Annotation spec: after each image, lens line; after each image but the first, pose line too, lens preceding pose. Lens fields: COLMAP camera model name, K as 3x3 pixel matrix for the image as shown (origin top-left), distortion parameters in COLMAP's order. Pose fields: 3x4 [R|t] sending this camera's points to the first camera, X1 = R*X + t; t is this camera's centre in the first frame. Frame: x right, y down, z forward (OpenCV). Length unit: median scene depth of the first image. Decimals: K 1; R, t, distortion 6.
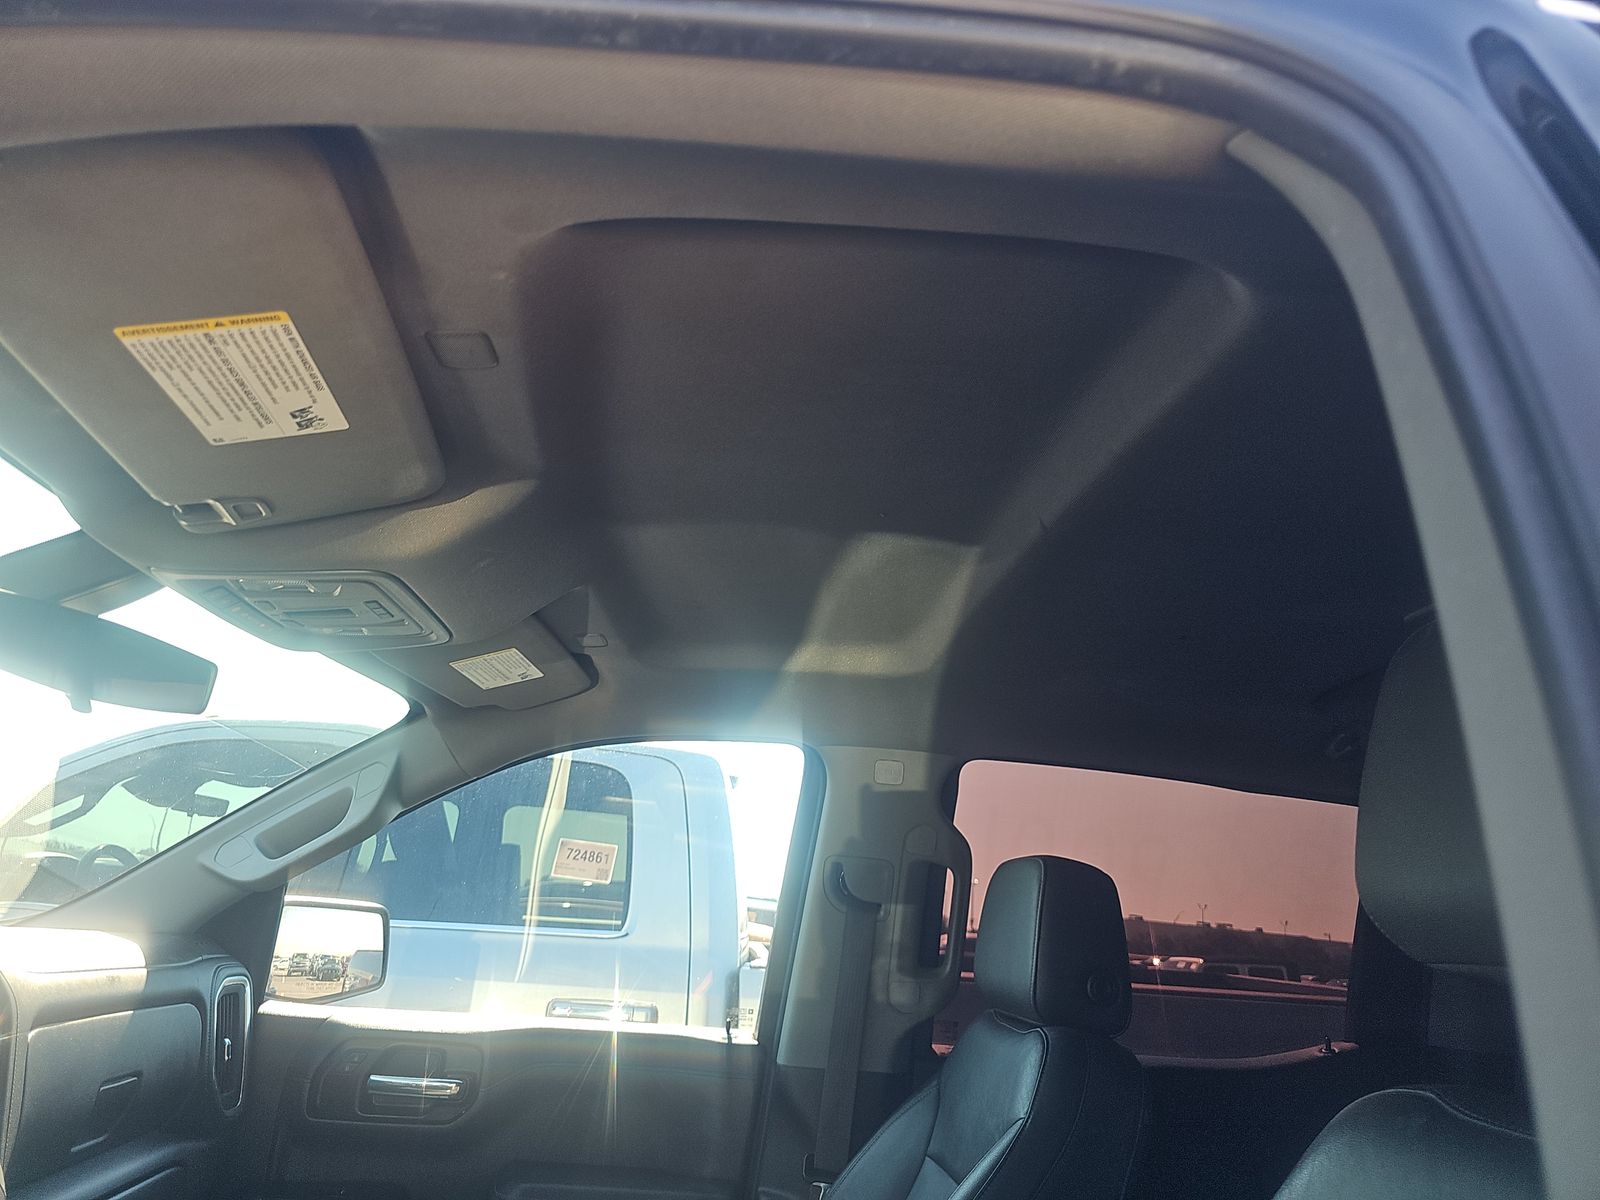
lens RADIAL K [[1060.6, 0, 789.2], [0, 1060.6, 597.8], [0, 0, 1]] dist [0.034302, -0.034732]
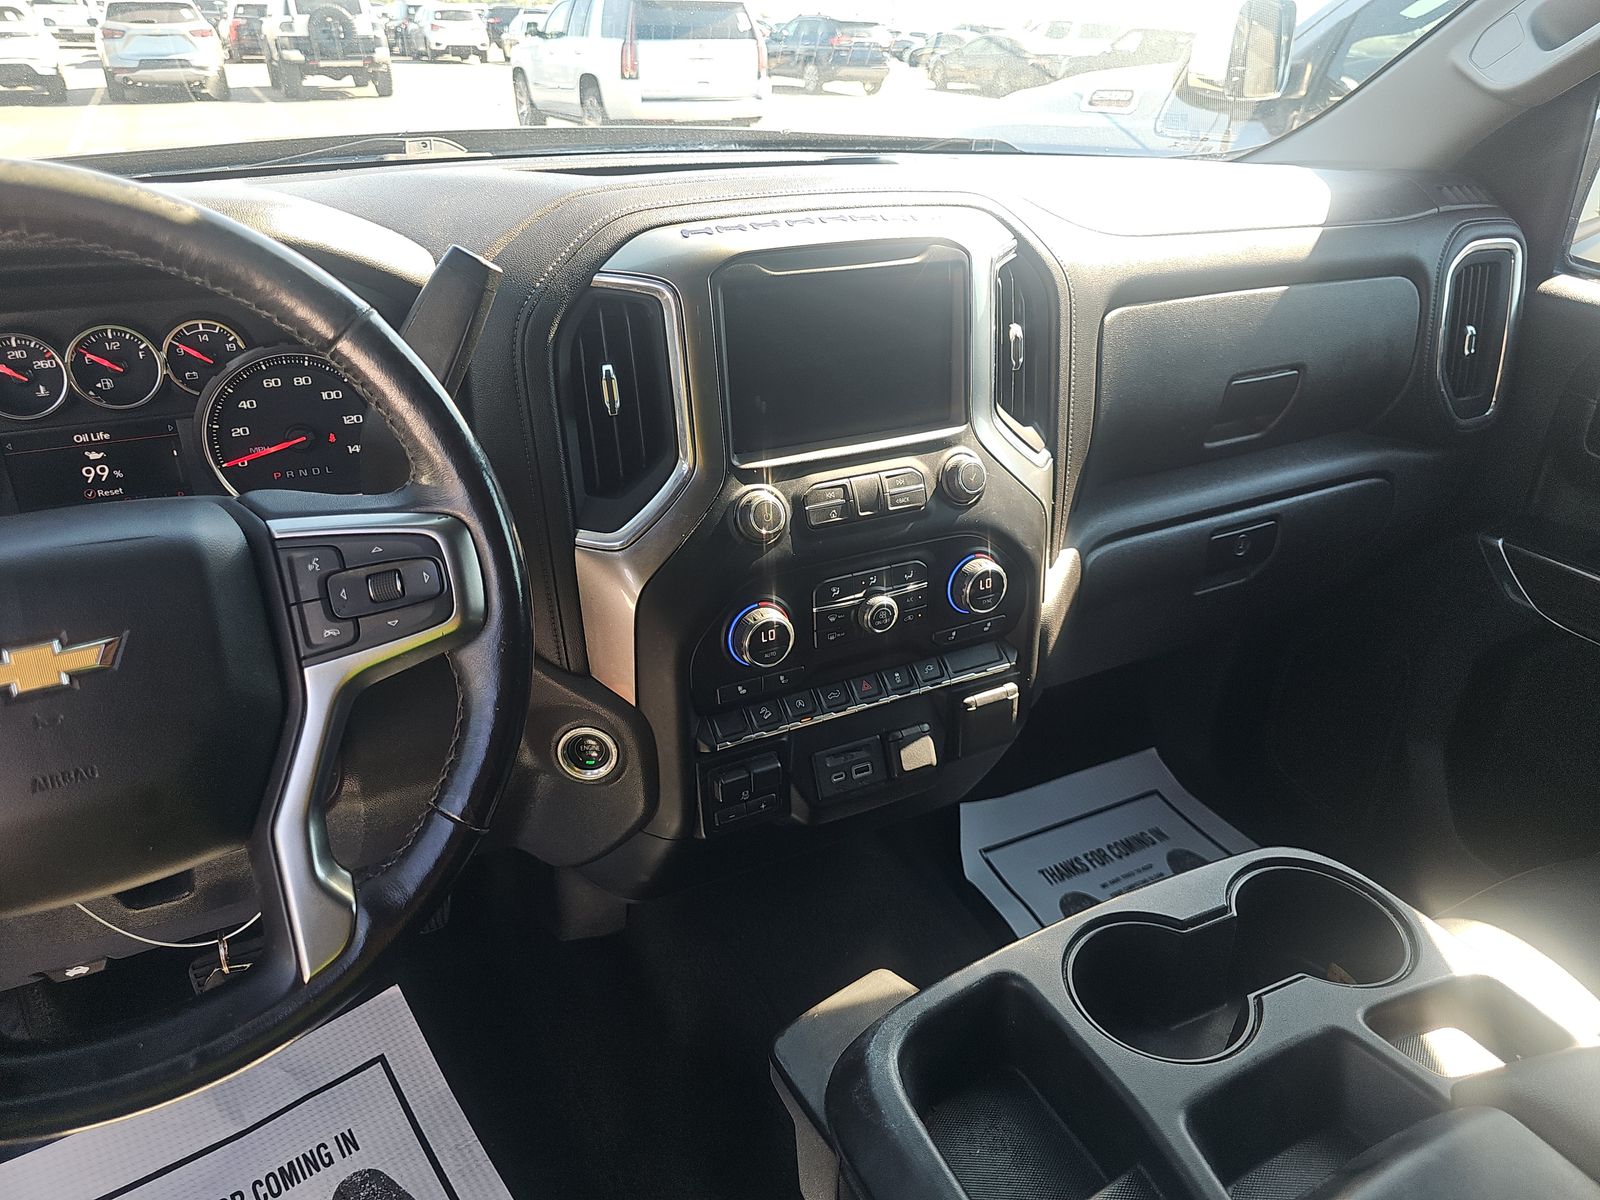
lens RADIAL K [[1060.6, 0, 792.0], [0, 1060.6, 594.4], [0, 0, 1]] dist [0.034302, -0.034732]
pose [[0.381528, 0.355306, -0.853343, -0.027561], [0.286899, 0.832065, 0.474718, 0.092330], [0.878707, -0.425942, 0.215519, 0.367338]]
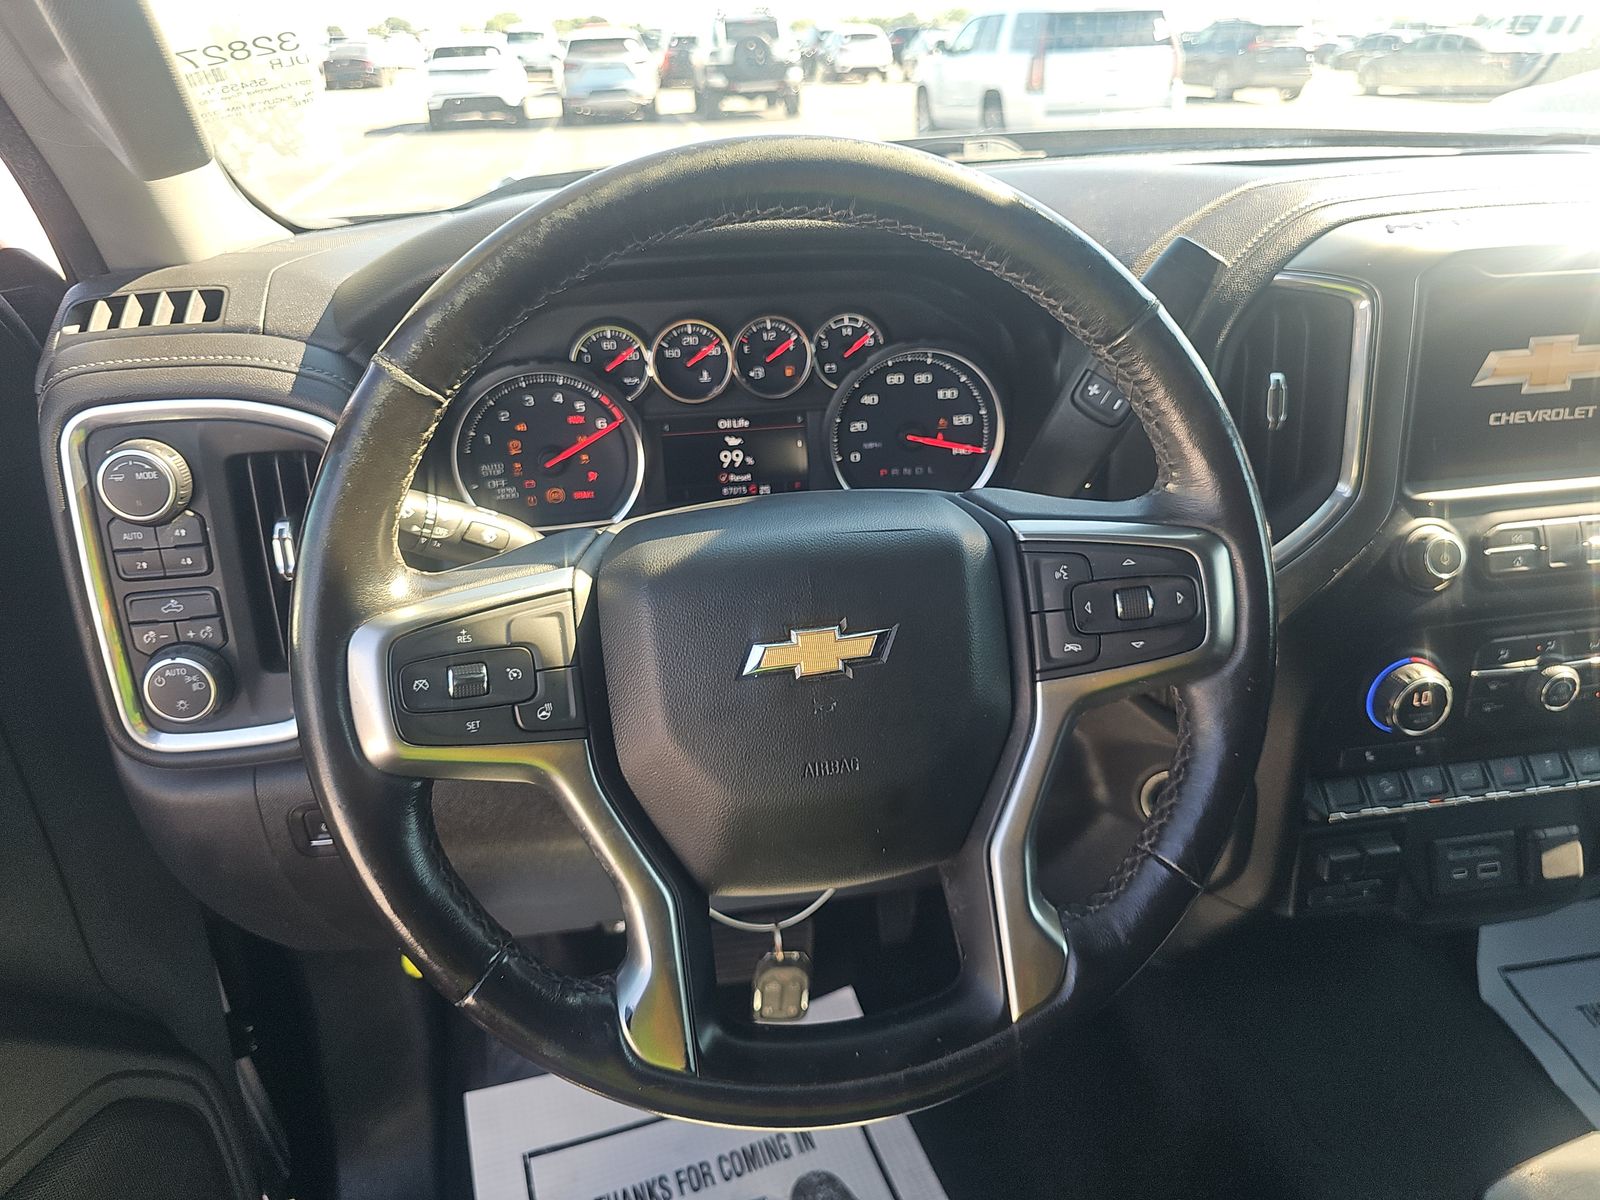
lens RADIAL K [[1060.6, 0, 783.1], [0, 1060.6, 594.3], [0, 0, 1]] dist [0.034302, -0.034732]
pose [[0.084850, 0.366793, -0.926425, -0.086570], [0.317723, 0.871281, 0.374060, 0.066124], [0.944380, -0.326085, -0.042610, 0.254523]]
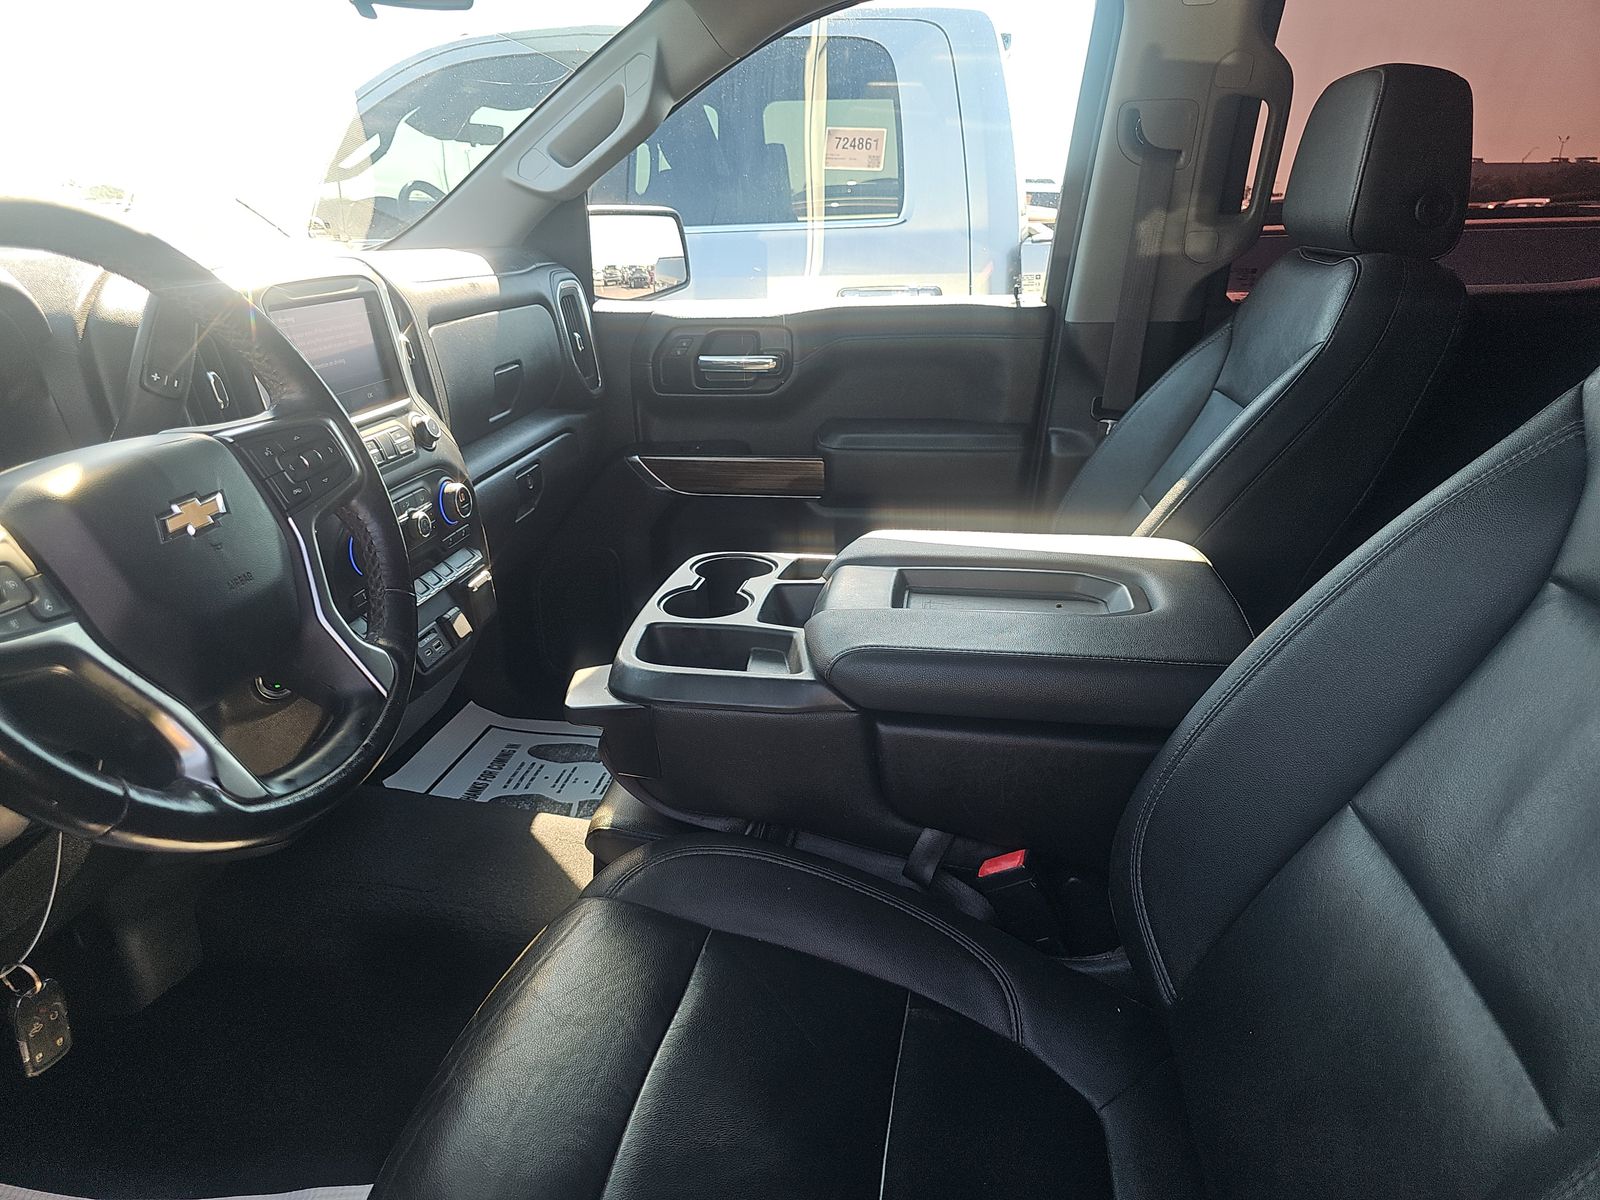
lens RADIAL K [[1060.6, 0, 801.1], [0, 1060.6, 597.3], [0, 0, 1]] dist [0.034302, -0.034732]
pose [[0.970511, -0.006124, -0.240978, -0.012796], [0.148082, 0.803960, 0.575951, 0.014241], [0.190210, -0.594652, 0.781159, -0.023383]]
